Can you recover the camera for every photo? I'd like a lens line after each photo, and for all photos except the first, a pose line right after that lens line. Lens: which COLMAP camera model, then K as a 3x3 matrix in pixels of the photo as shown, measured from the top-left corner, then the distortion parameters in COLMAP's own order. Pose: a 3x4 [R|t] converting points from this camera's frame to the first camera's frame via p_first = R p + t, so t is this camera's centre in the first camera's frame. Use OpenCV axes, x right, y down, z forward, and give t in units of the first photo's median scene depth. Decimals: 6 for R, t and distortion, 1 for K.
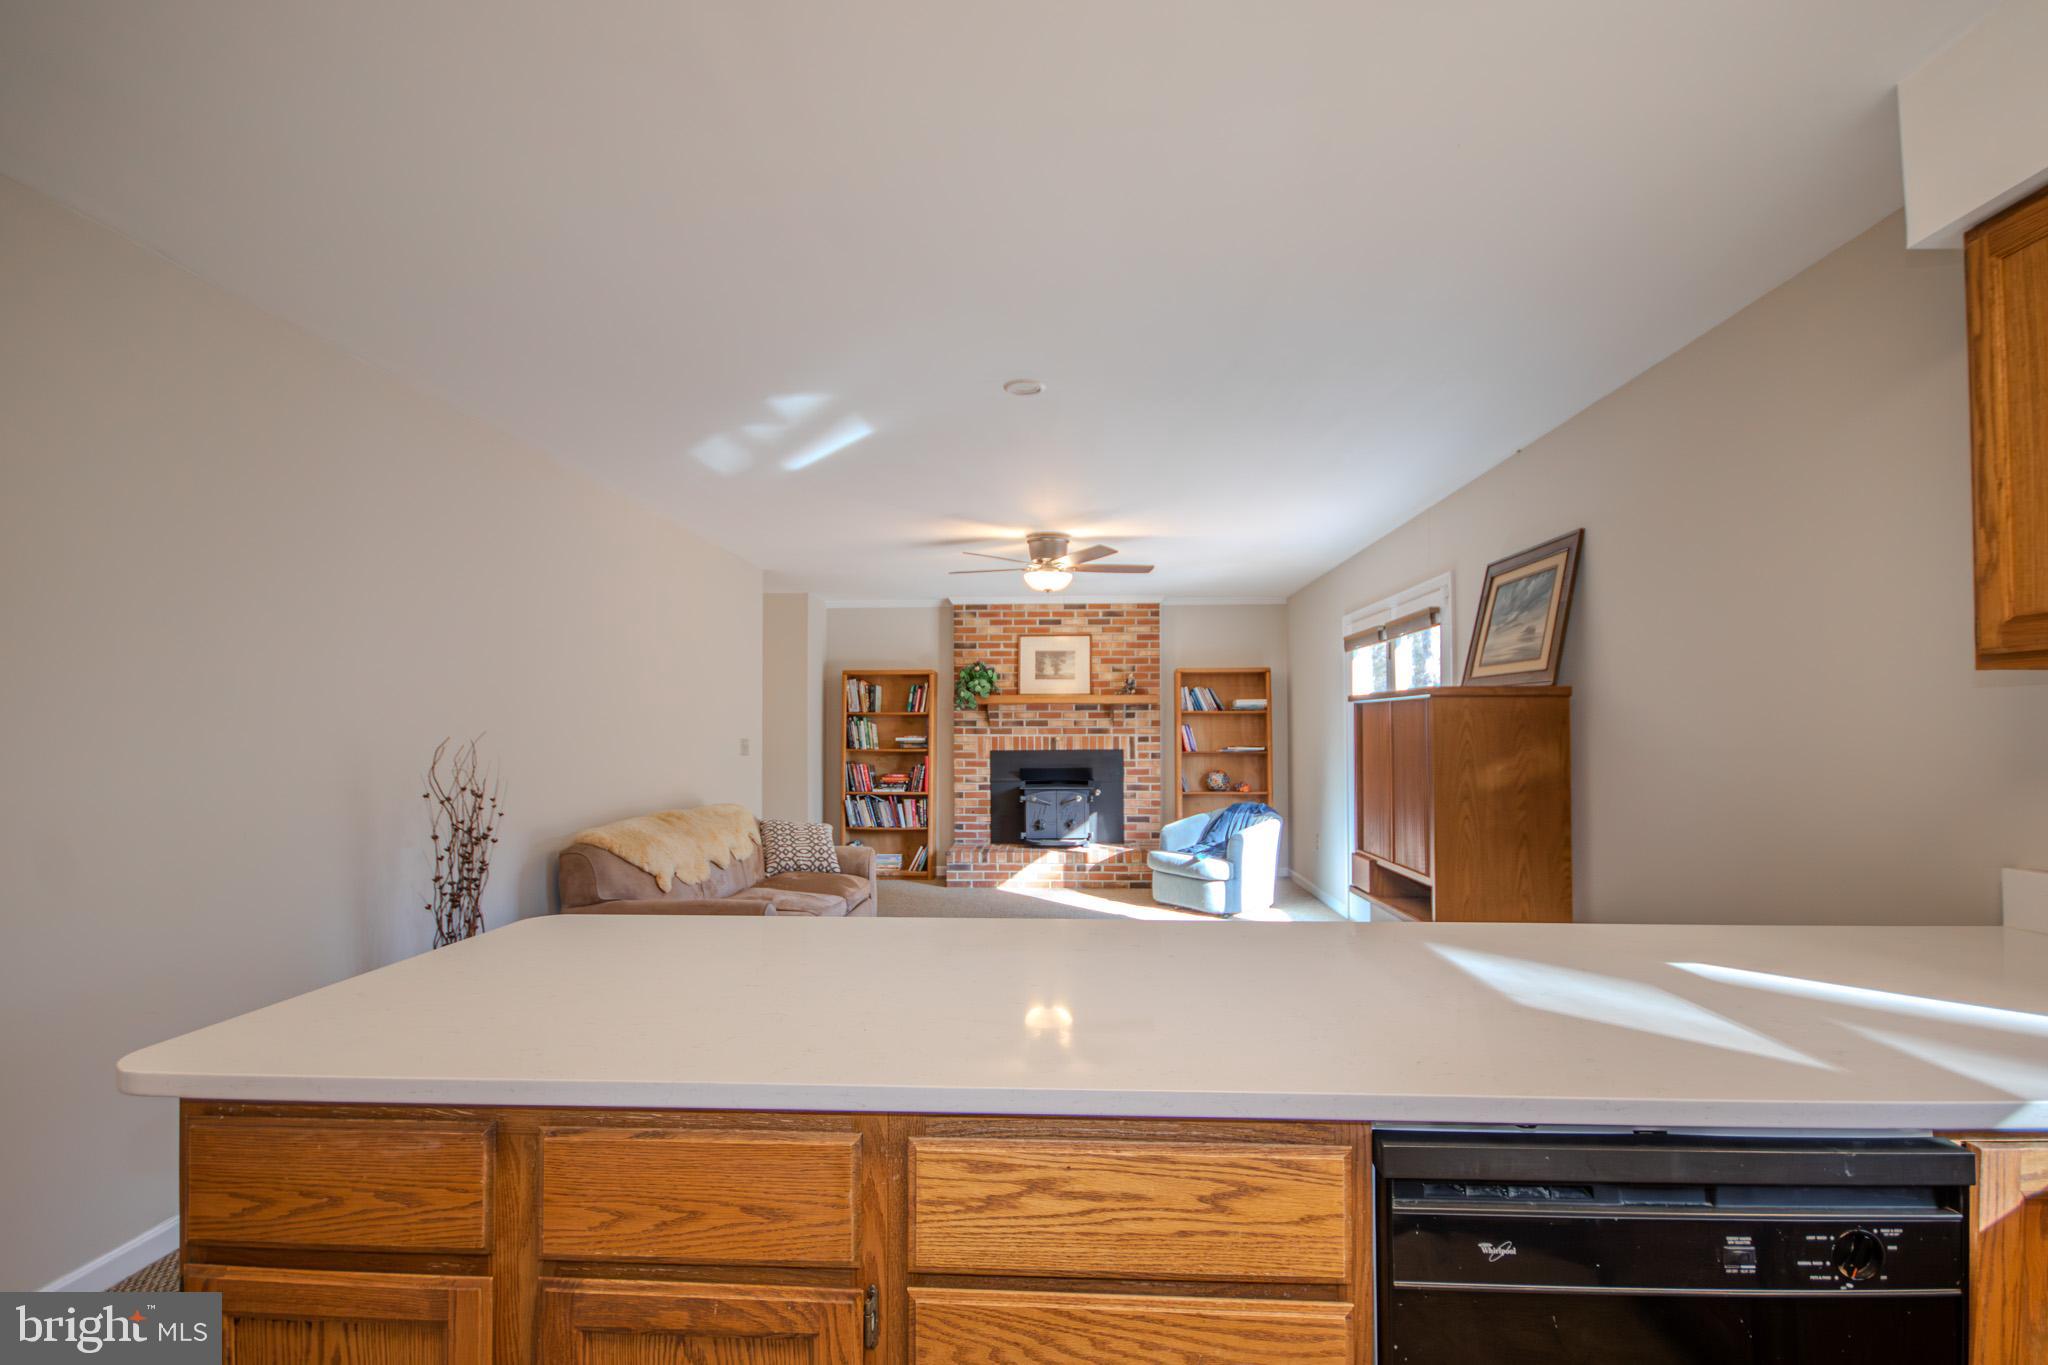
lens RADIAL K [[958.1, 0, 1022.2], [0, 958.1, 720.9], [0, 0, 1]] dist [-0.002327, -0.002658]
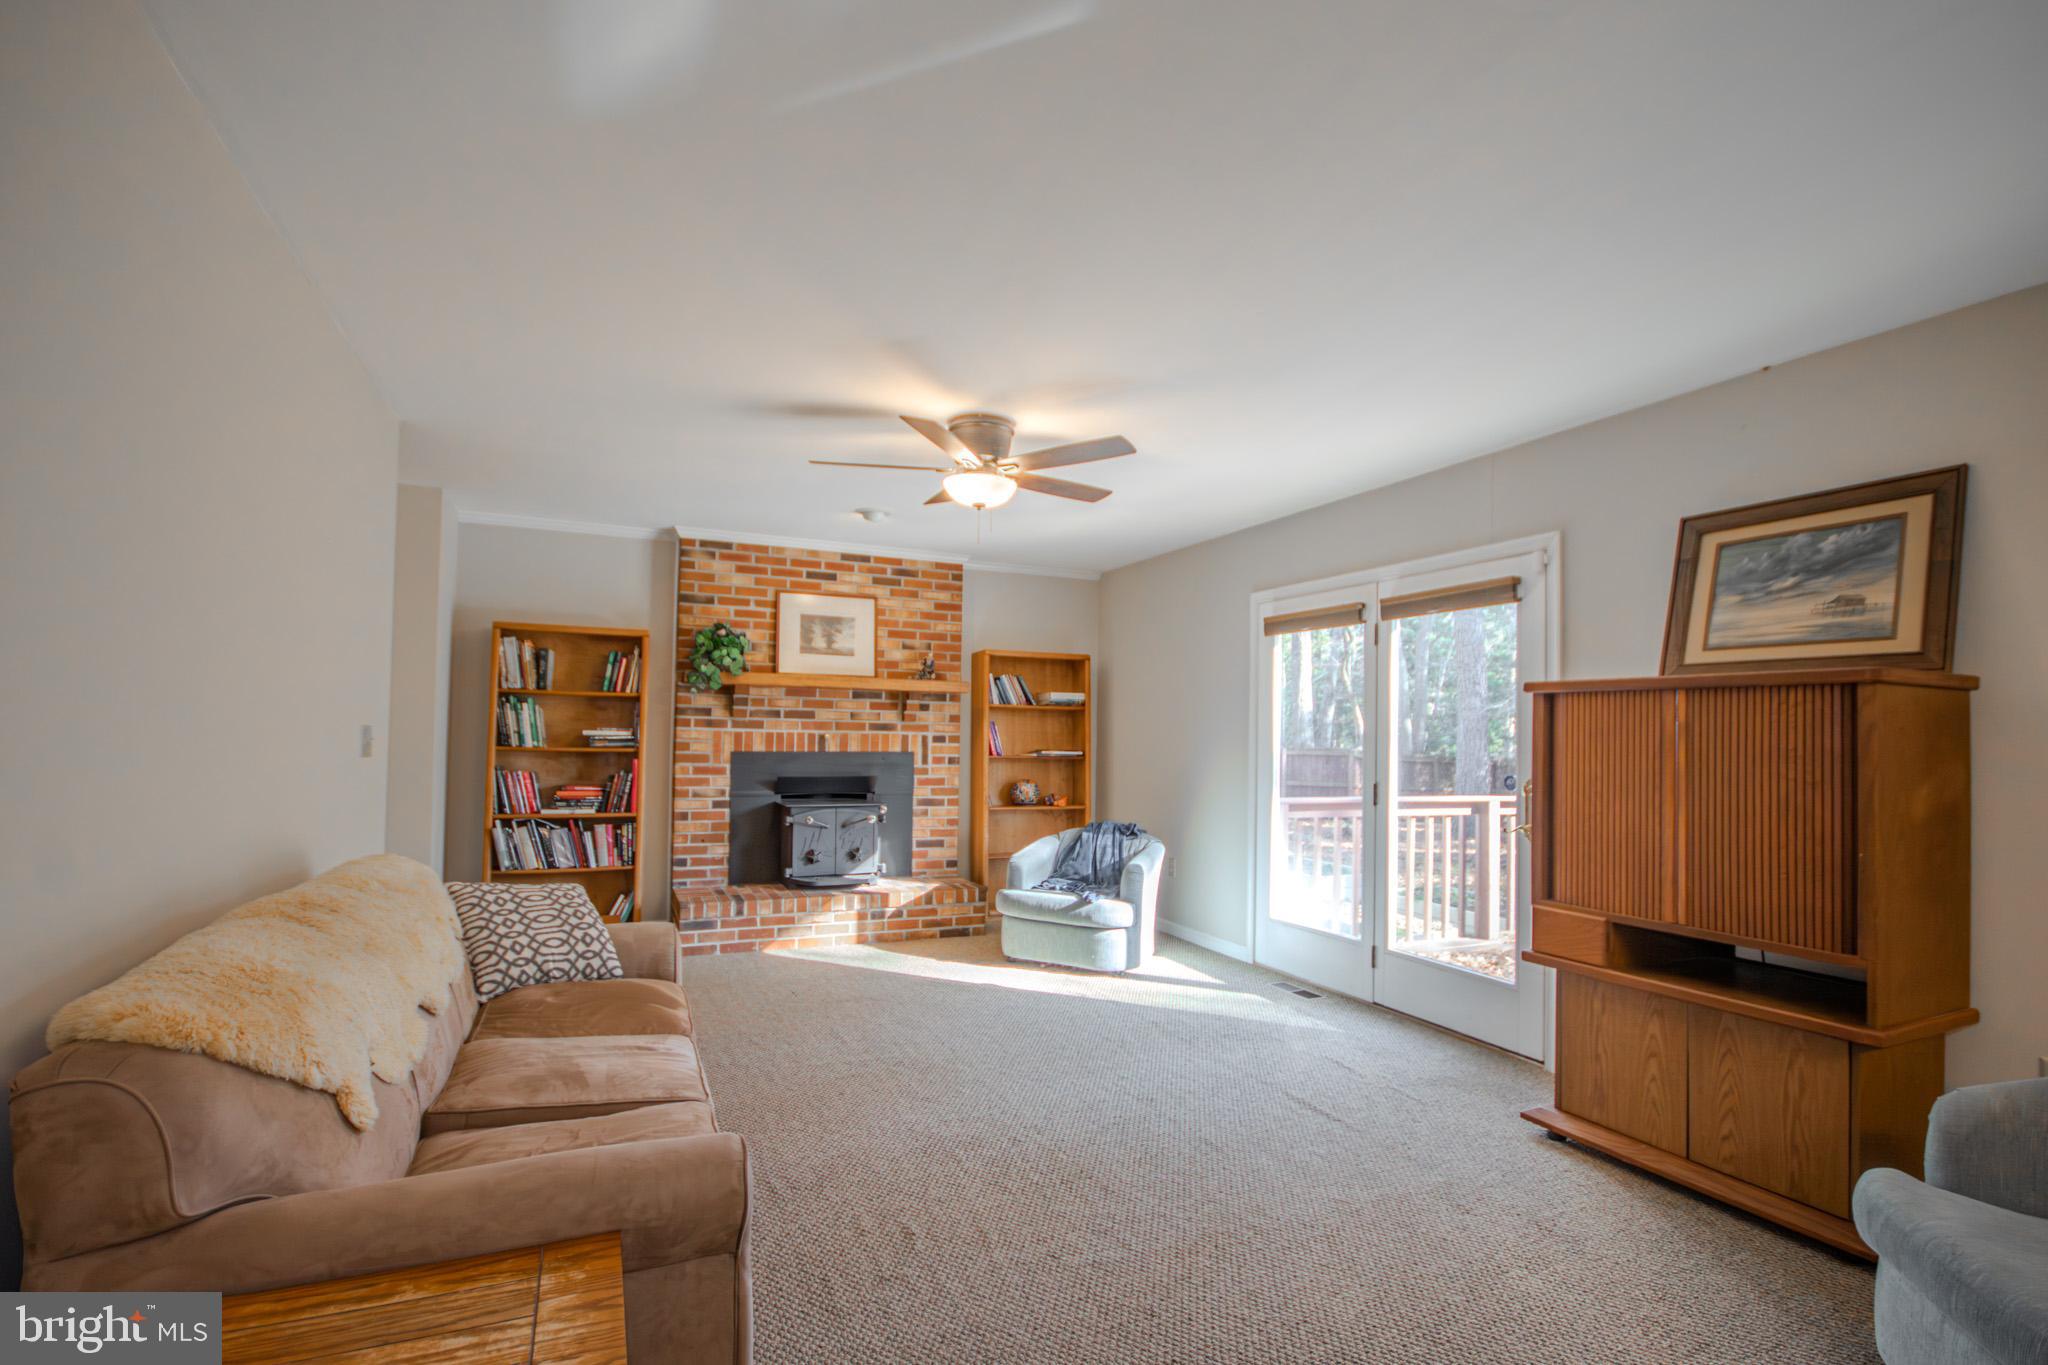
lens RADIAL K [[958.1, 0, 1028.0], [0, 958.1, 717.5], [0, 0, 1]] dist [-0.002327, -0.002658]
pose [[0.888905, 0.027066, 0.457291, -0.162514], [-0.024799, 0.999632, -0.010962, 0.008492], [-0.457420, -0.001596, 0.889249, 0.283247]]
